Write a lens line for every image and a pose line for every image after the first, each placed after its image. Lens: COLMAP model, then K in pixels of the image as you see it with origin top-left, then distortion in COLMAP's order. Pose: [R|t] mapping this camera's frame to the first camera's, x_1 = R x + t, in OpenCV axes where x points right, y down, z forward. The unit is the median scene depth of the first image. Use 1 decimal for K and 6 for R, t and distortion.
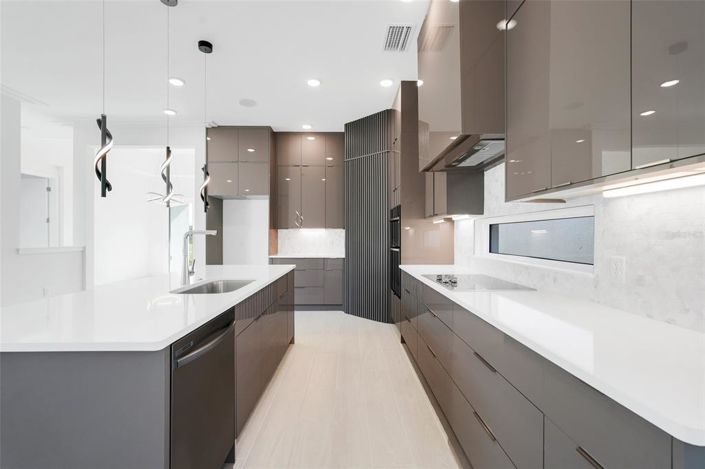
lens RADIAL K [[308.4, 0, 350.9], [0, 308.4, 234.2], [0, 0, 1]] dist [-0.002273, -0.000290]
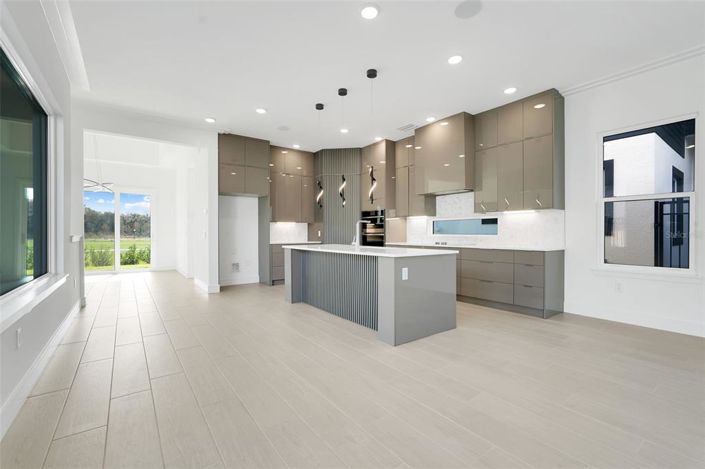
lens RADIAL K [[308.4, 0, 354.7], [0, 308.4, 233.9], [0, 0, 1]] dist [-0.002273, -0.000290]
pose [[0.803290, -0.004776, 0.595569, -0.739079], [0.003883, 0.999989, 0.002782, 0.030919], [-0.595576, 0.000078, 0.803299, -0.228723]]
